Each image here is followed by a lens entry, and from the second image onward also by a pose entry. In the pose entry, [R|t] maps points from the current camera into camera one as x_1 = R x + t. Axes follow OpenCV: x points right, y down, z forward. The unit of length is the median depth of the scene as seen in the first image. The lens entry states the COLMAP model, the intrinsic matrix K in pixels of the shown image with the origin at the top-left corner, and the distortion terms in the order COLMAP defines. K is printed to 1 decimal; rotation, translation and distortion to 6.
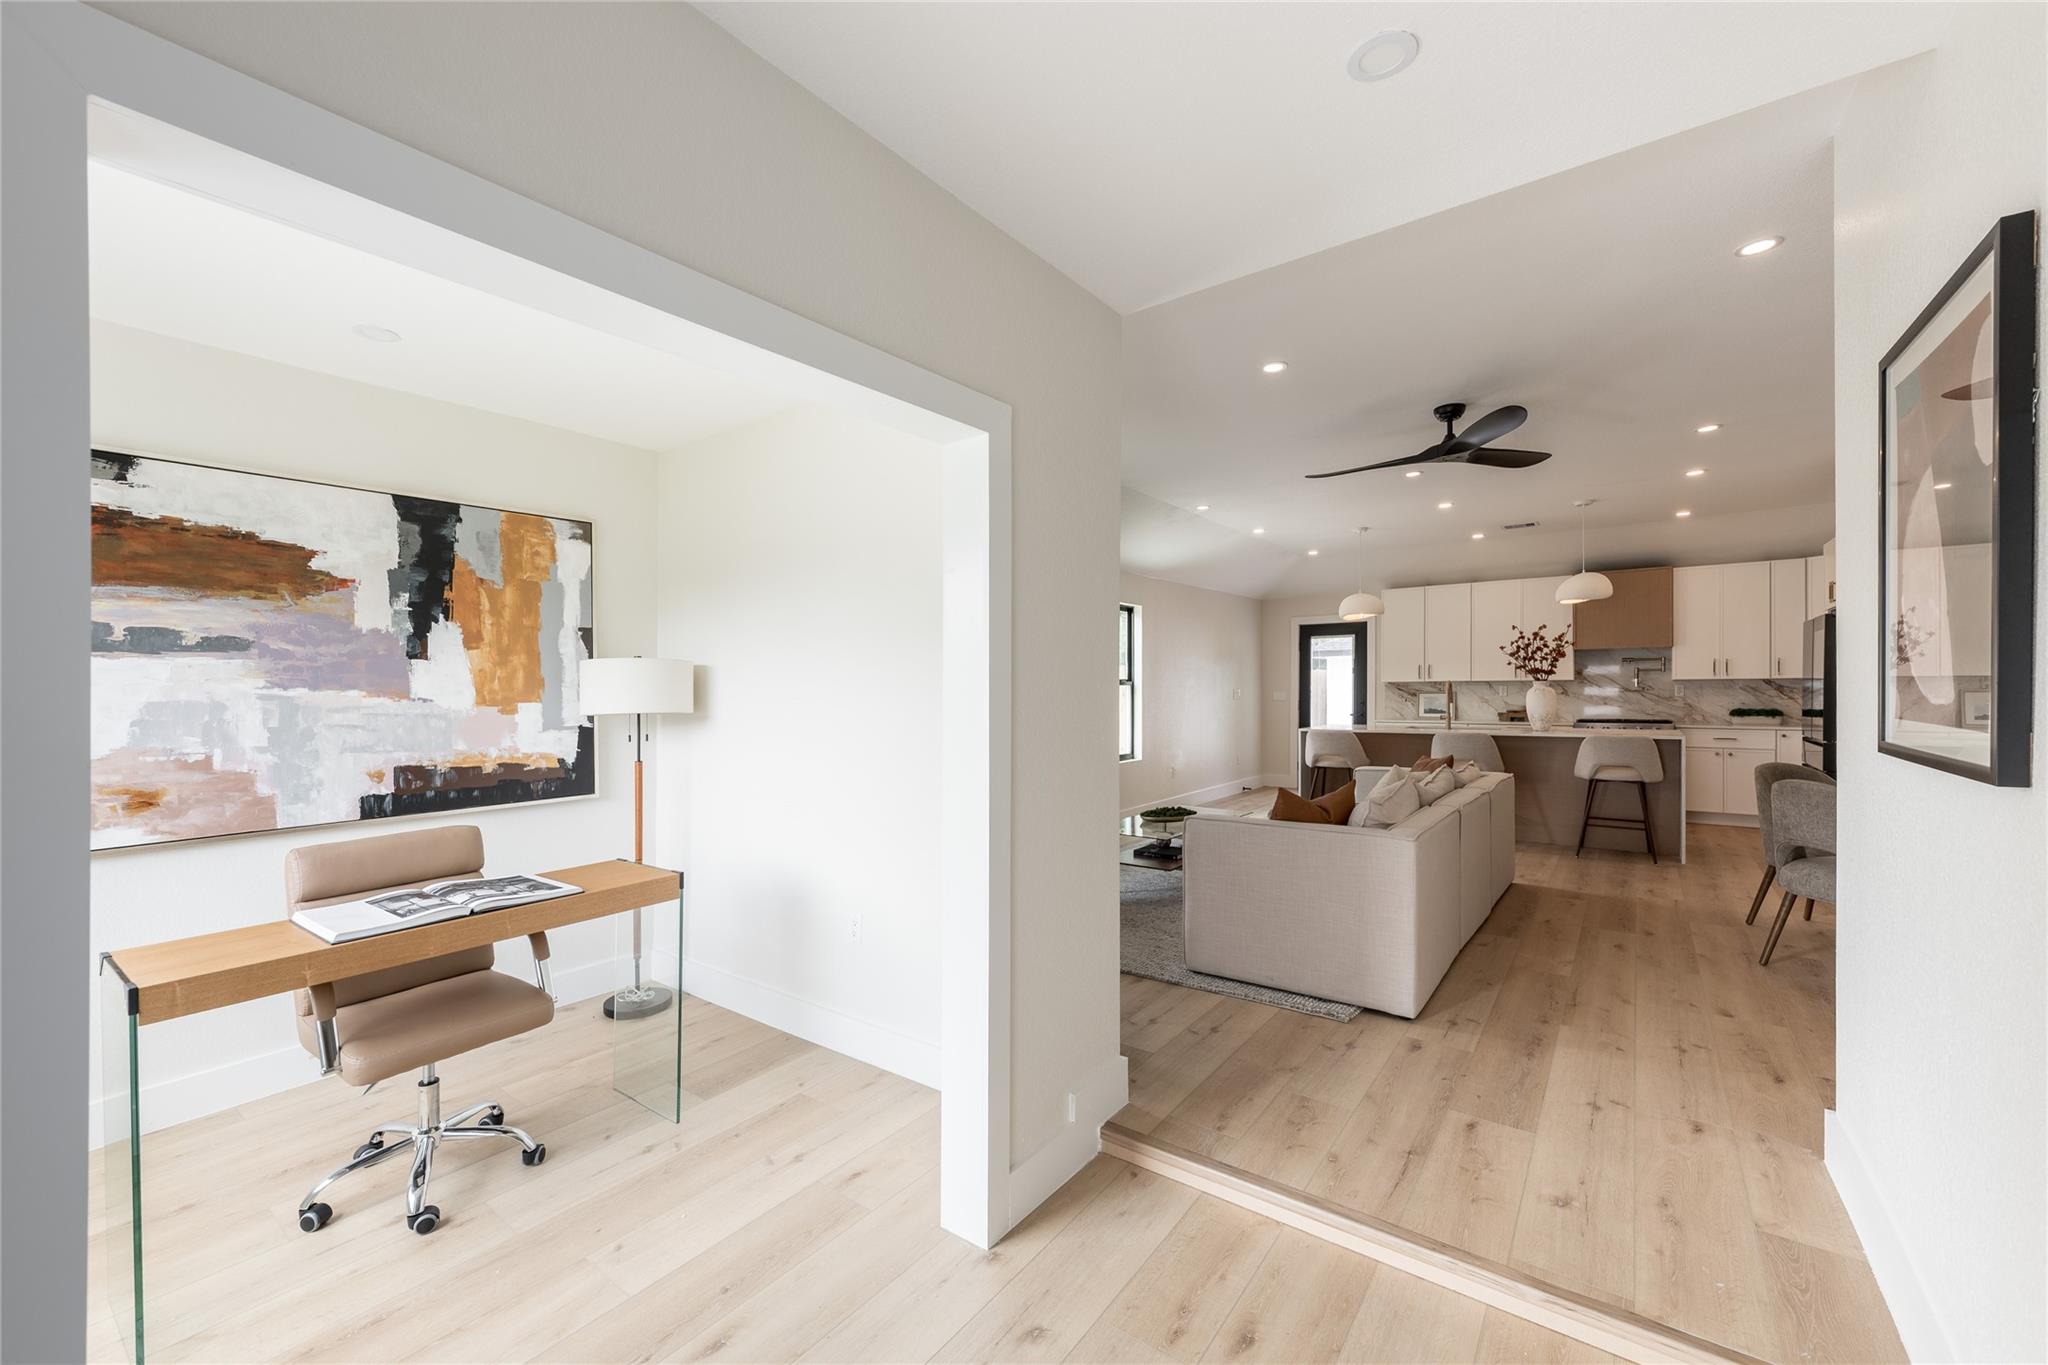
lens RADIAL K [[800.6, 0, 1024.0], [0, 800.6, 682.5], [0, 0, 1]] dist [0.000507, 0.000100]
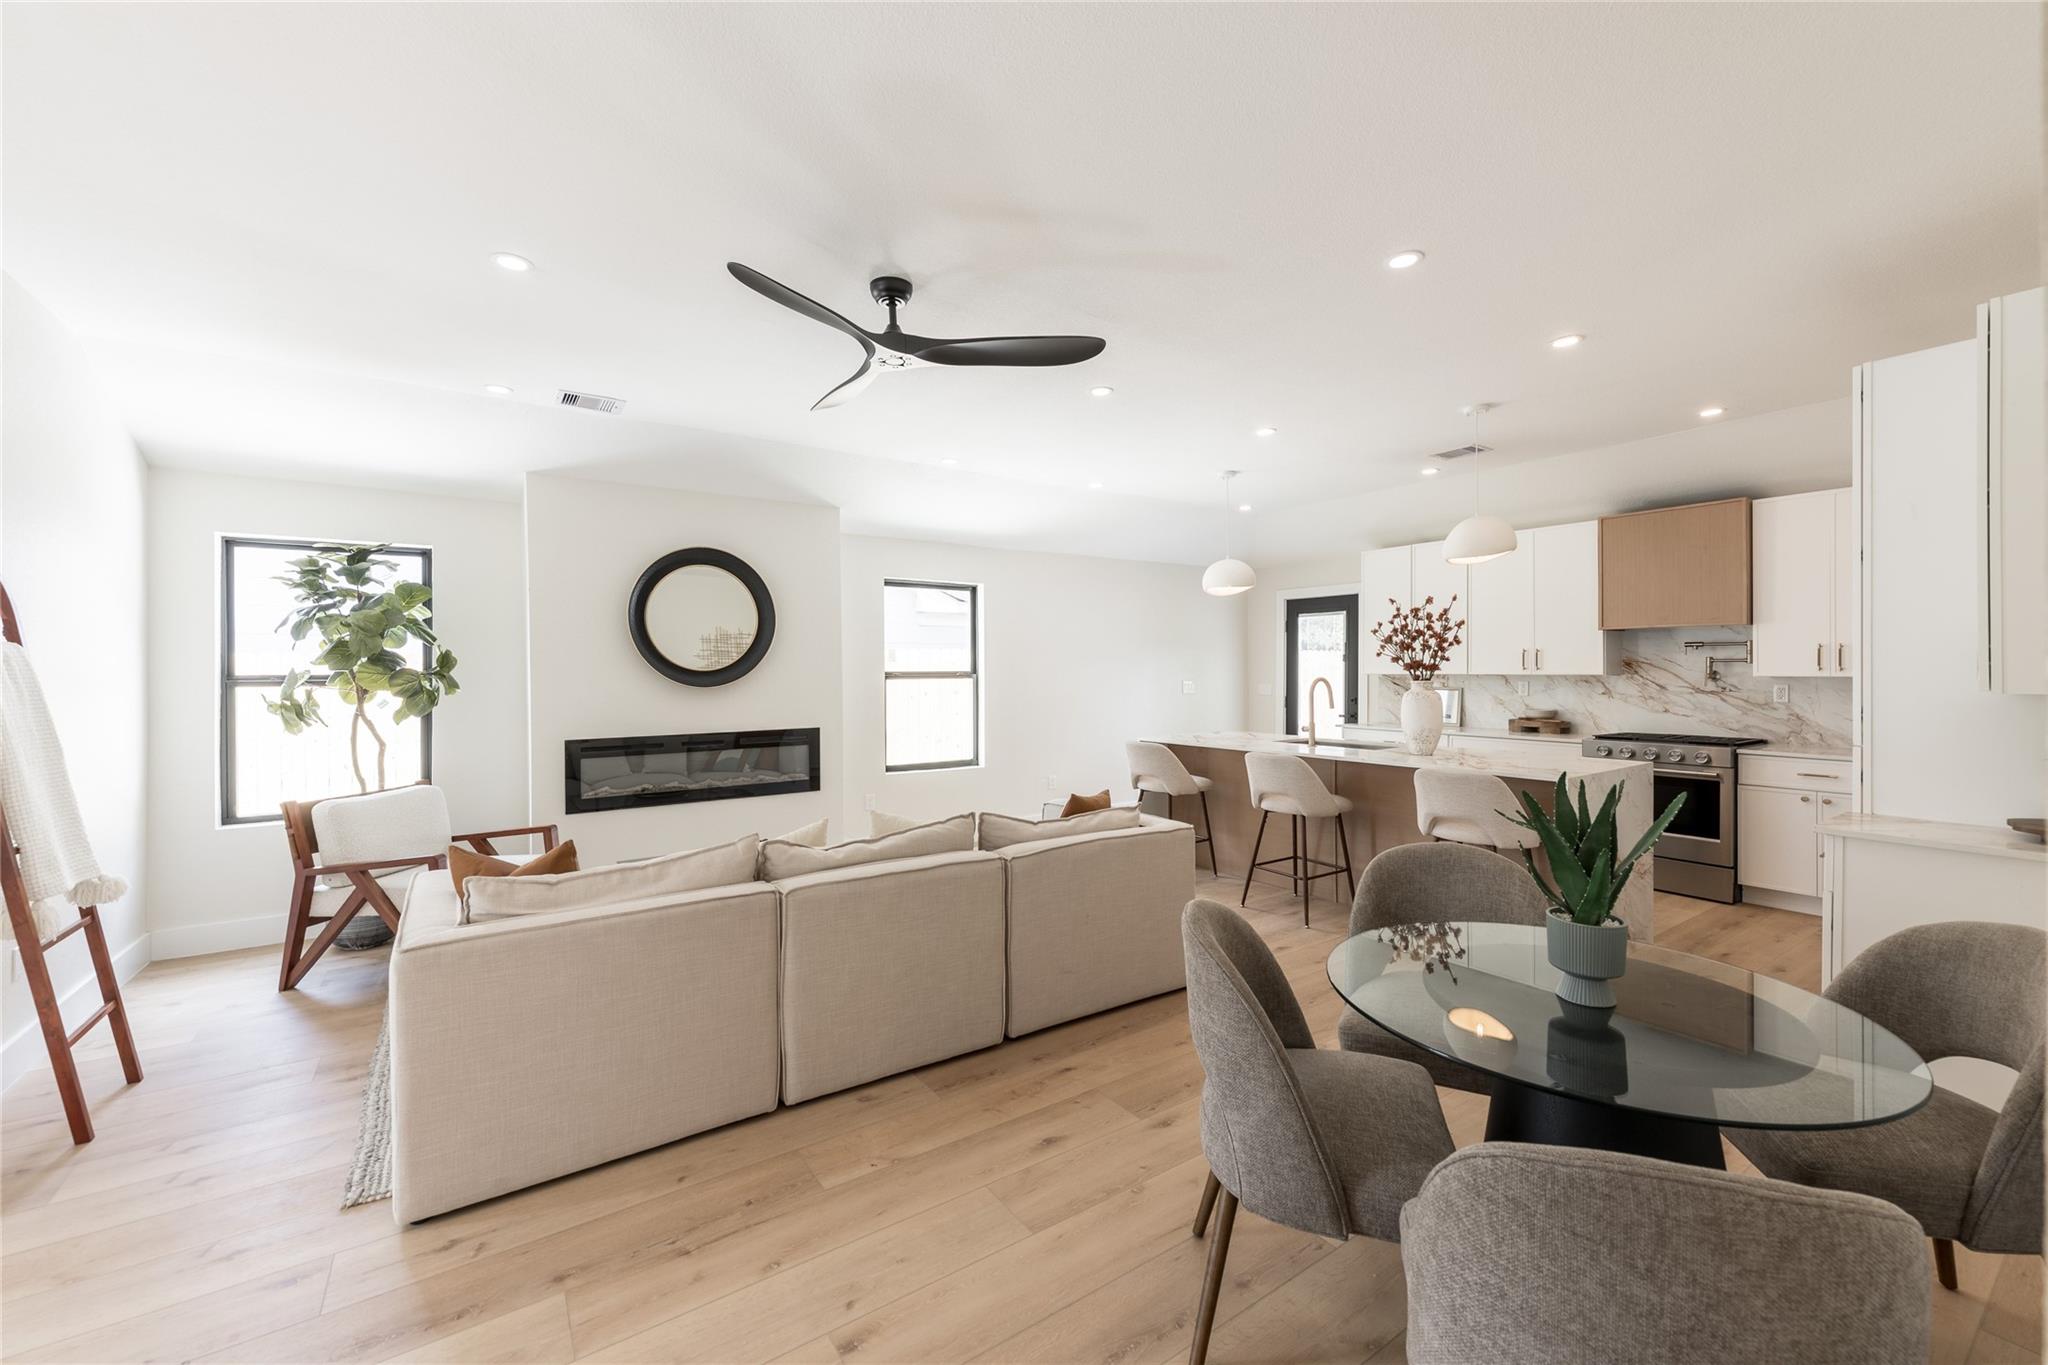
lens RADIAL K [[807.9, 0, 1037.7], [0, 807.9, 663.7], [0, 0, 1]] dist [-0.001768, 0.000338]
pose [[0.949243, 0.001757, -0.314539, 0.473909], [-0.000417, 0.999991, 0.004326, -0.016124], [0.314544, -0.003975, 0.949235, 0.217126]]
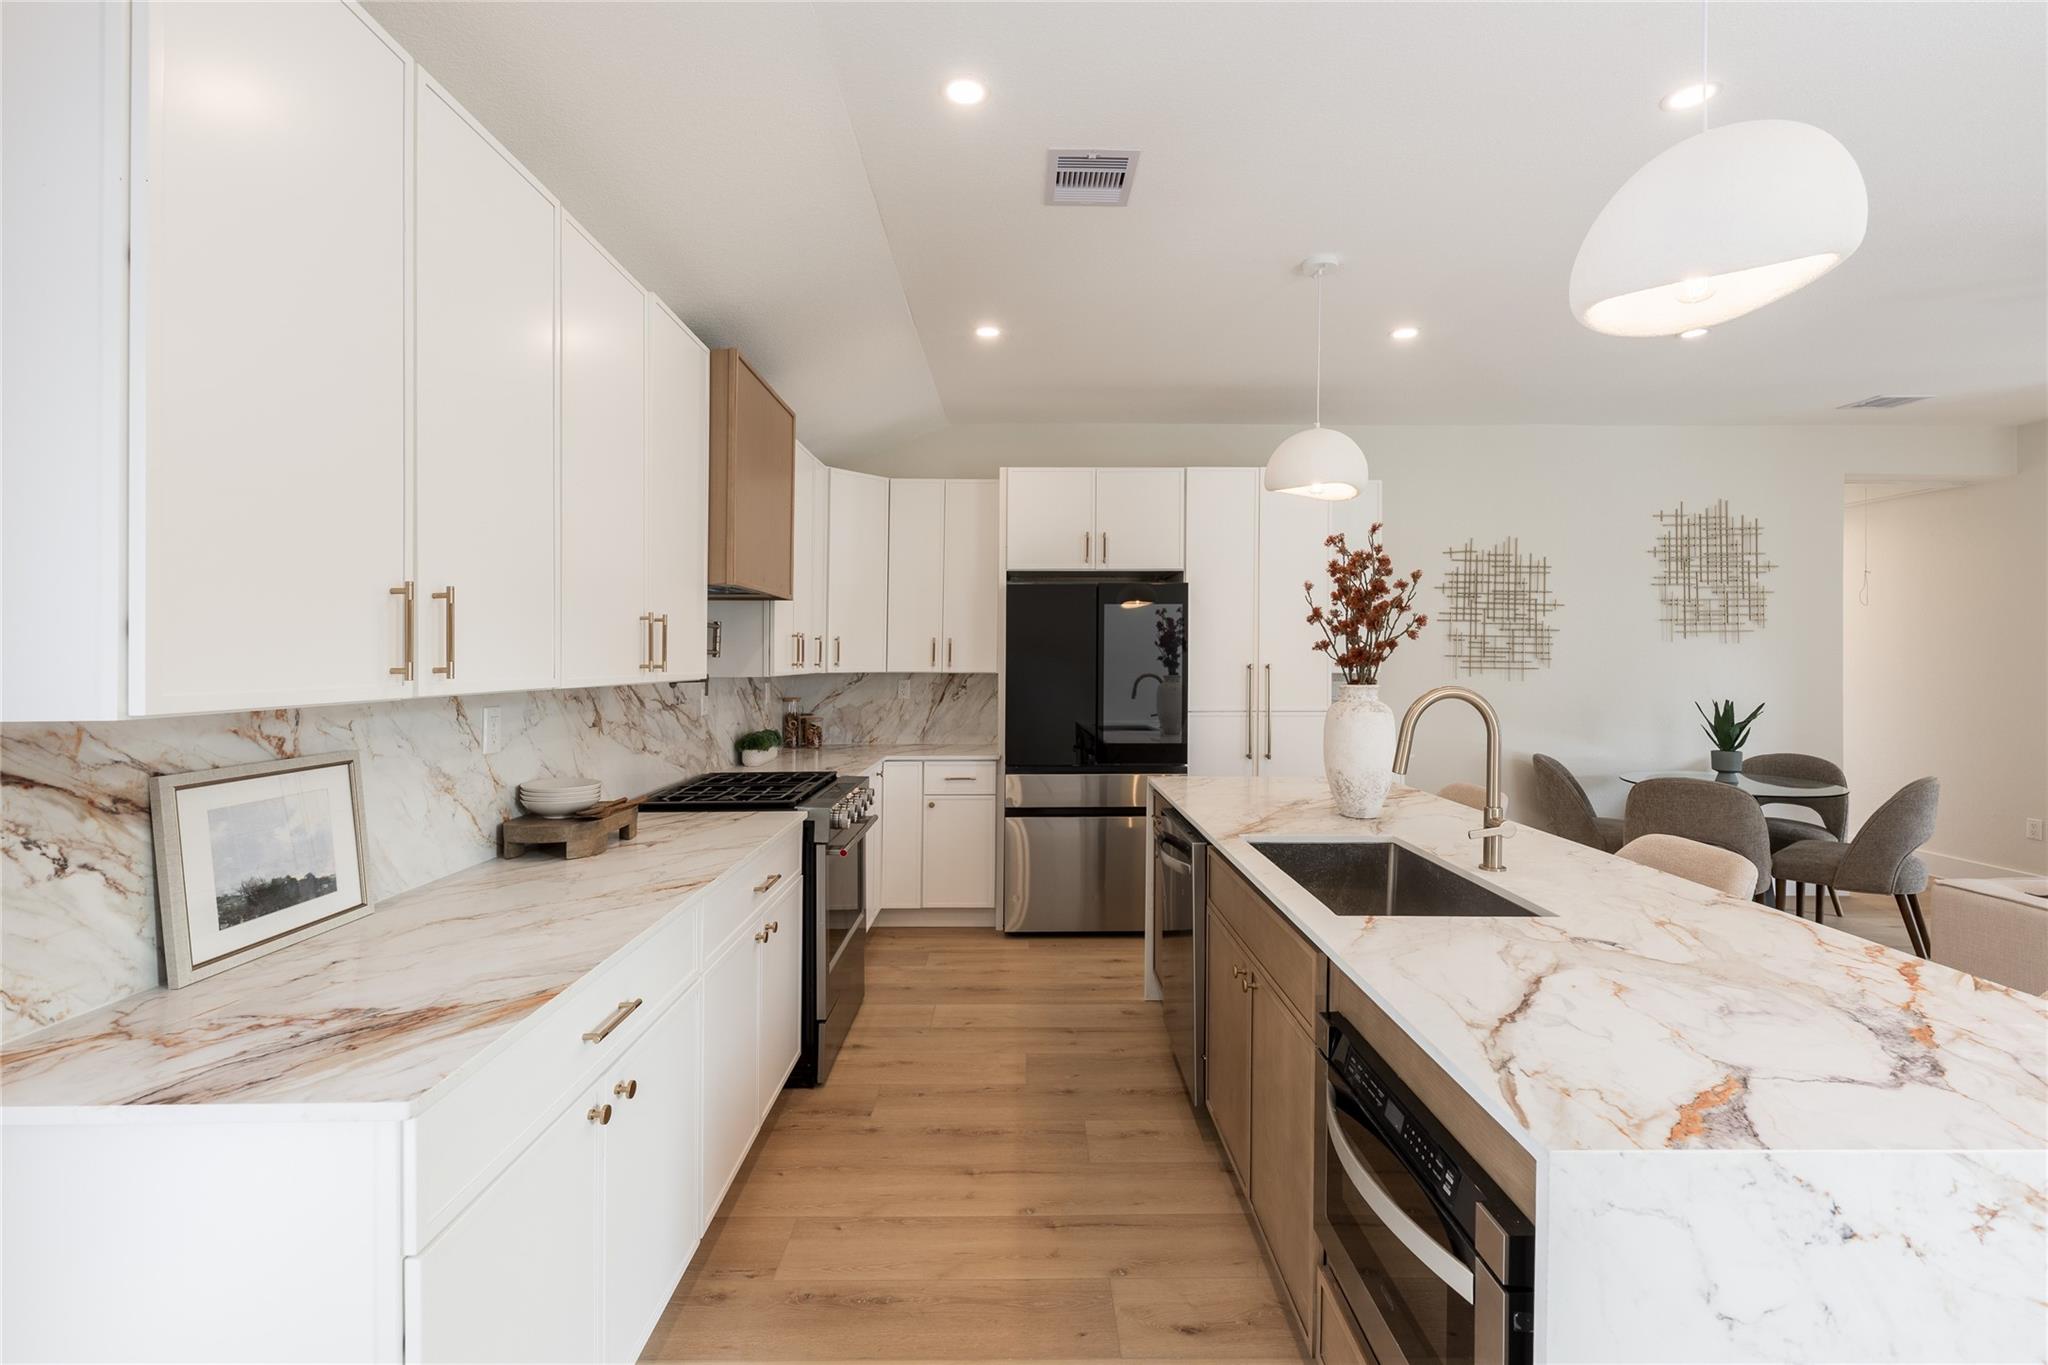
lens RADIAL K [[807.9, 0, 1037.7], [0, 807.9, 663.7], [0, 0, 1]] dist [-0.001768, 0.000338]
pose [[-0.619089, 0.001622, 0.785319, 0.355565], [0.000203, 0.999998, -0.001905, -0.009796], [-0.785320, -0.001020, -0.619089, 1.163848]]
